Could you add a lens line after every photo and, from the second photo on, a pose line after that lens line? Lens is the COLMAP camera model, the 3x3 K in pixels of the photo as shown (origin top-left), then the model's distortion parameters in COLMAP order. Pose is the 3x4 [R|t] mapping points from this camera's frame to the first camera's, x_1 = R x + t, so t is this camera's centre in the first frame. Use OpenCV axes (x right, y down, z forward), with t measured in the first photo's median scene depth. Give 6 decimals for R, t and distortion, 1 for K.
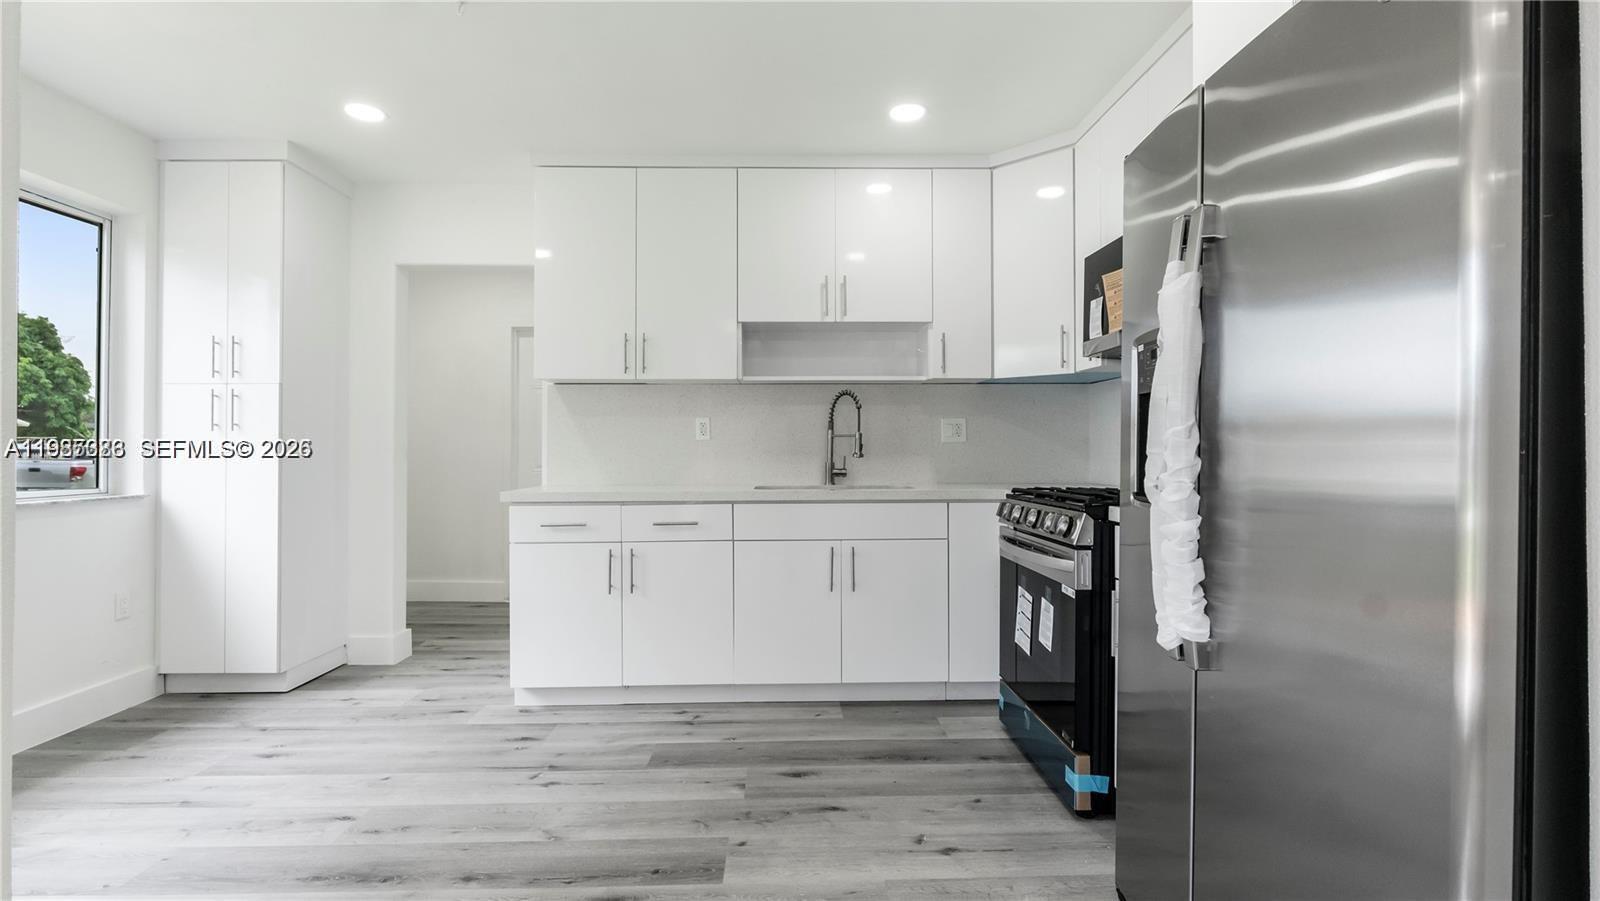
lens RADIAL K [[735.7, 0, 800.0], [0, 735.7, 450.5], [0, 0, 1]] dist [-0.002478, -0.000059]
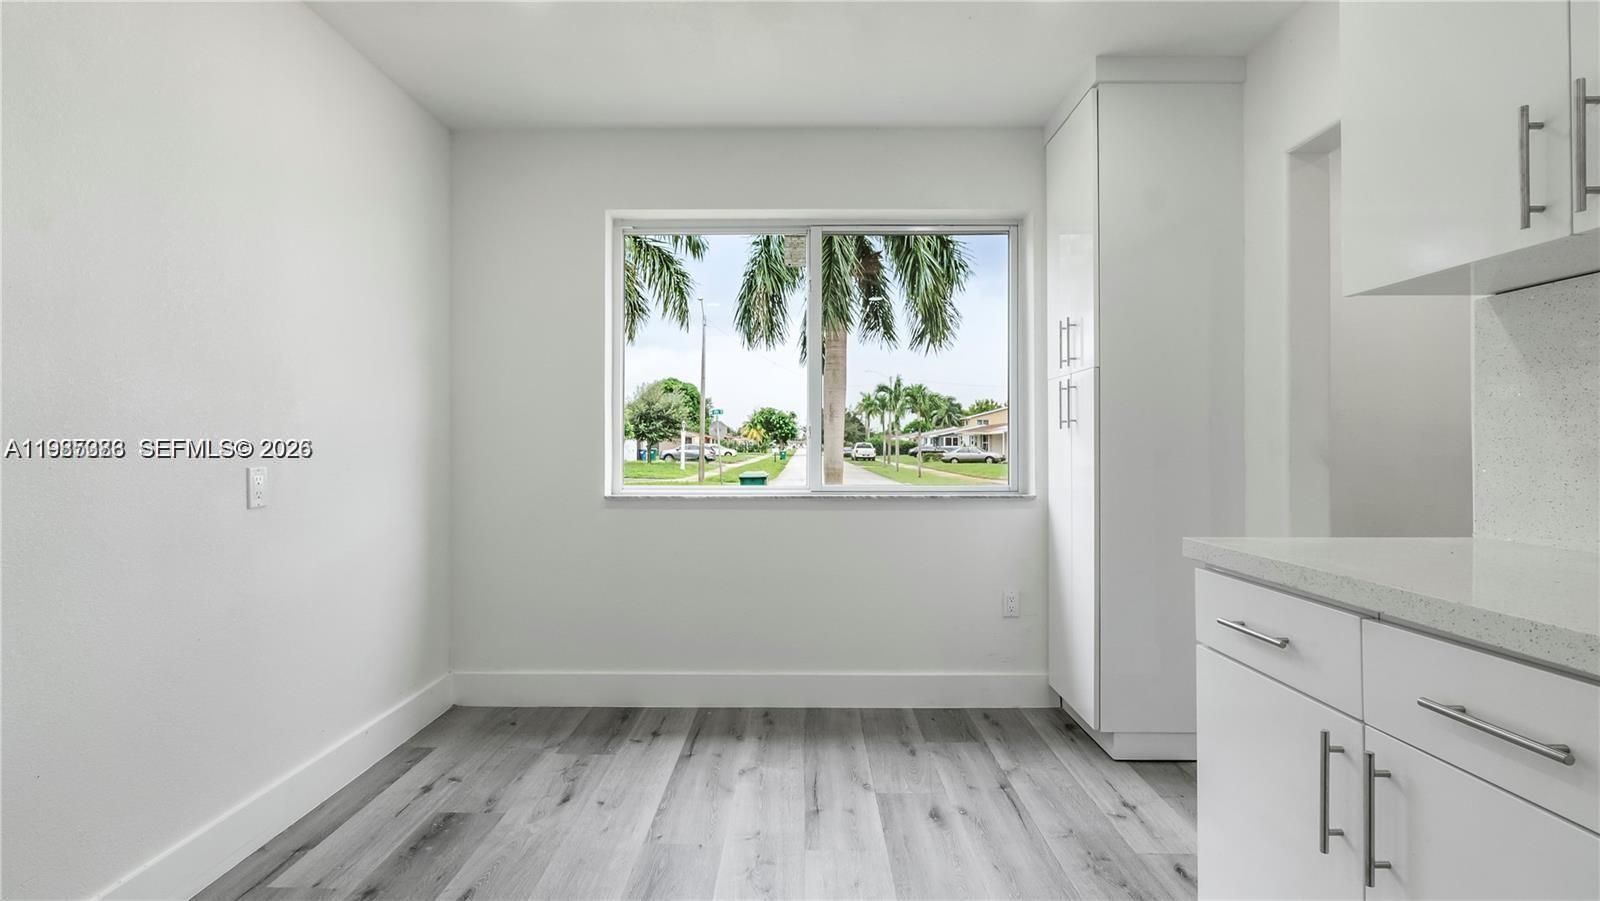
lens RADIAL K [[753.0, 0, 800.0], [0, 753.0, 450.5], [0, 0, 1]] dist [-0.001167, -0.000099]
pose [[-0.028494, 0.005432, -0.999579, 0.145757], [-0.005344, 0.999970, 0.005586, -0.005498], [0.999580, 0.005501, -0.028464, 0.902127]]
